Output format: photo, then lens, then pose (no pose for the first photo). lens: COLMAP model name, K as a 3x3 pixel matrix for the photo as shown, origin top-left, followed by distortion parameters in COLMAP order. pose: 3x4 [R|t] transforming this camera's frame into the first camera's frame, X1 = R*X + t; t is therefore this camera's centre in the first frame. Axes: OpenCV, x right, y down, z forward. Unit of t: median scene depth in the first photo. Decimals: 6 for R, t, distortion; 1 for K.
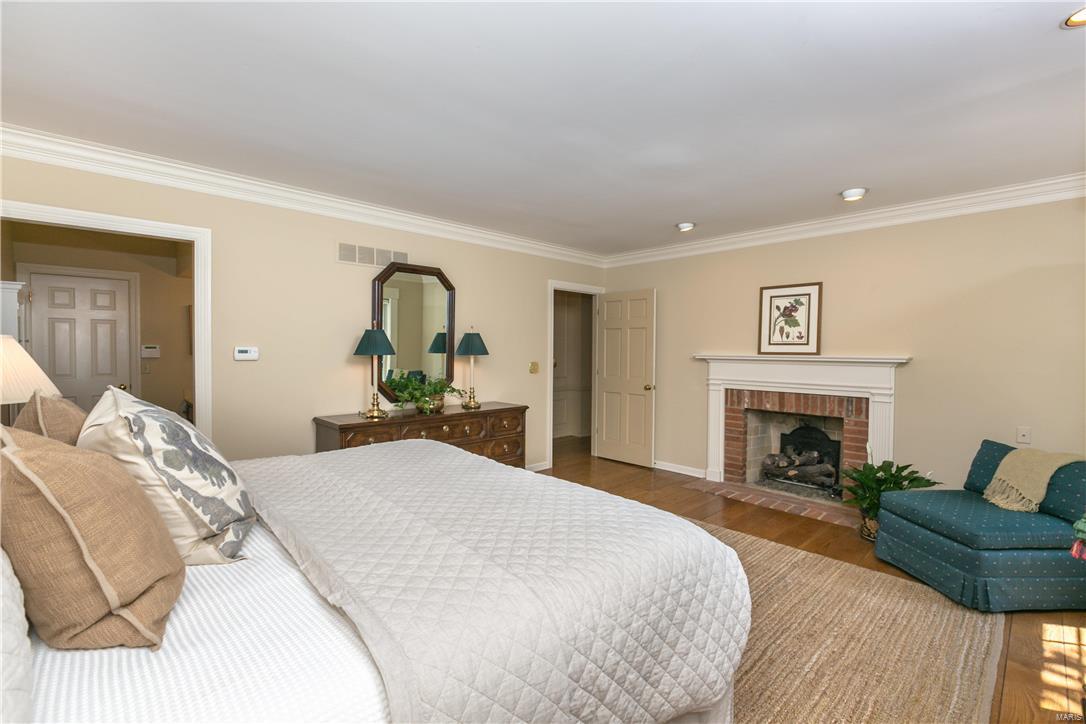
lens RADIAL K [[481.9, 0, 542.6], [0, 481.9, 359.7], [0, 0, 1]] dist [-0.002073, -0.000413]
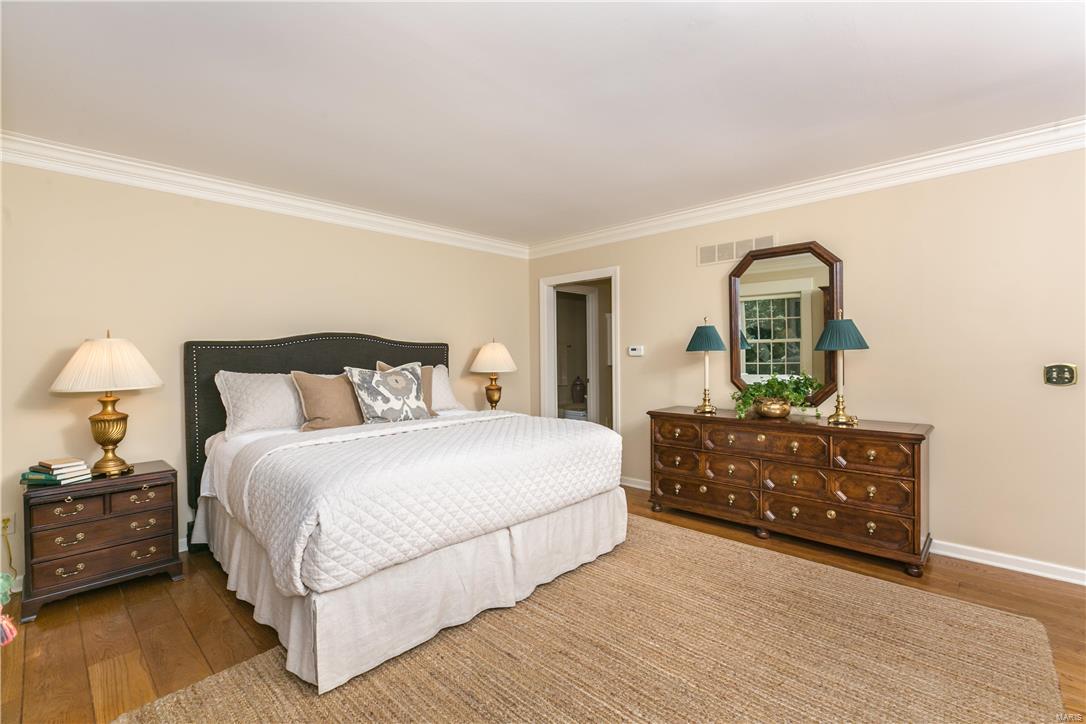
lens RADIAL K [[481.9, 0, 542.6], [0, 481.9, 359.7], [0, 0, 1]] dist [-0.002073, -0.000413]
pose [[0.047871, 0.013785, -0.998758, 0.621829], [-0.001932, 0.999904, 0.013708, -0.005193], [0.998852, 0.001273, 0.047893, 0.573243]]
